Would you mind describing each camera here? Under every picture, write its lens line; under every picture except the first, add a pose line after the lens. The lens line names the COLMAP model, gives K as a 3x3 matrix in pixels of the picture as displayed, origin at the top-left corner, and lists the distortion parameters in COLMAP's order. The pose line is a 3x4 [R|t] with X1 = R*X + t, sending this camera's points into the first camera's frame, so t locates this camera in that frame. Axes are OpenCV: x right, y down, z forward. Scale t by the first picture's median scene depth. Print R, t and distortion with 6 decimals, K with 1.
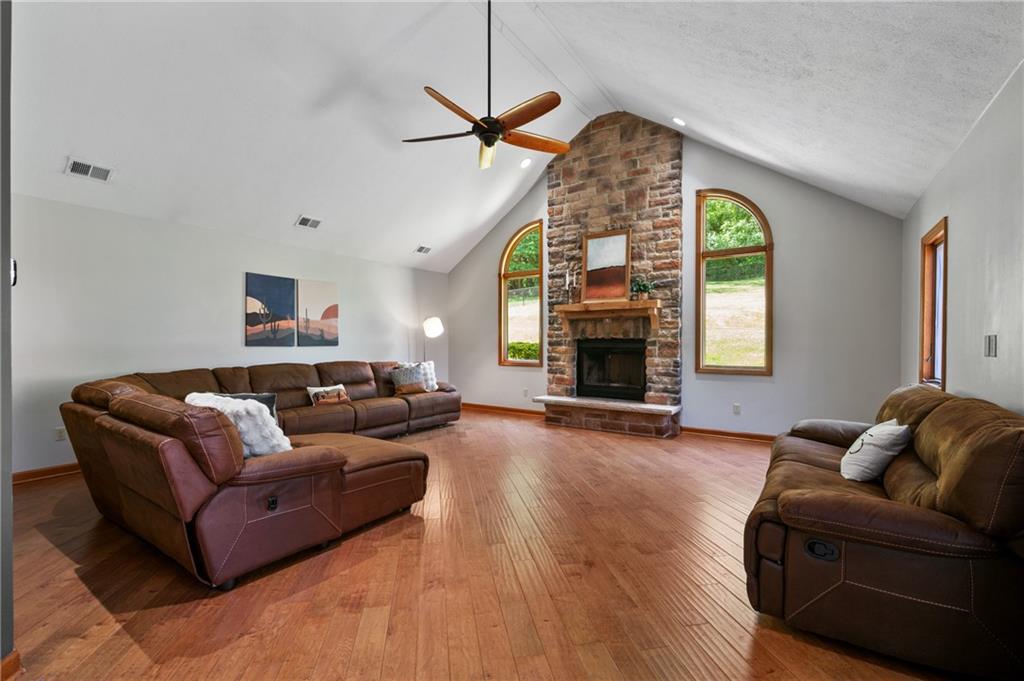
lens RADIAL K [[446.3, 0, 512.5], [0, 446.3, 342.6], [0, 0, 1]] dist [-0.003125, 0.000106]
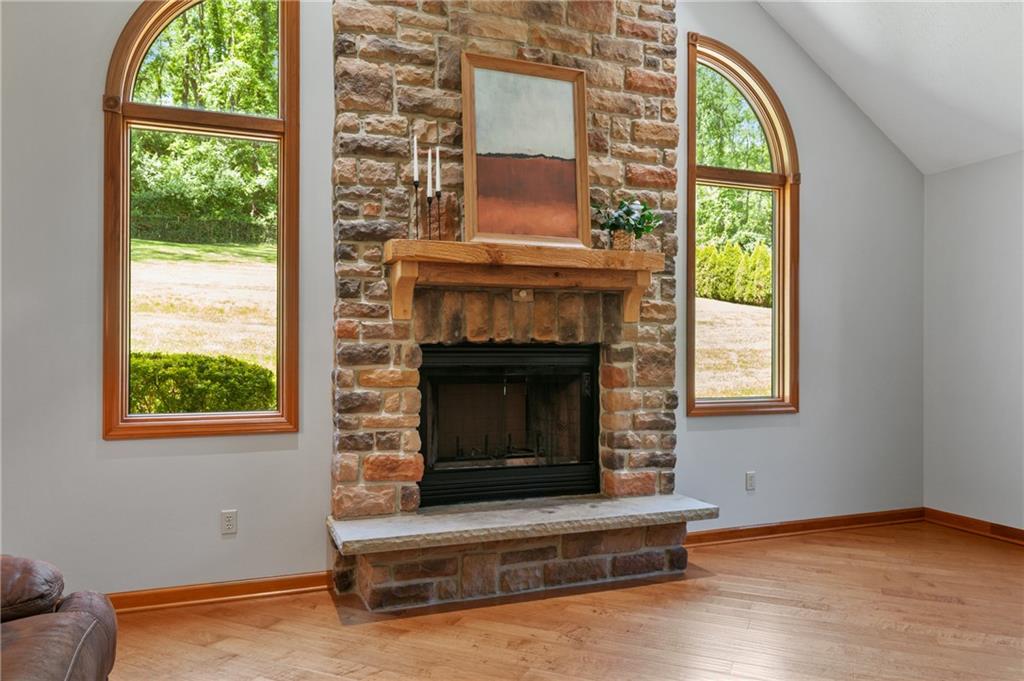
lens RADIAL K [[726.9, 0, 511.9], [0, 726.9, 344.4], [0, 0, 1]] dist [-0.003886, -0.000935]
pose [[0.558701, 0.004550, 0.829356, -0.306409], [0.000898, 0.999981, -0.006091, -0.004033], [-0.829368, 0.004147, 0.558687, 0.665804]]
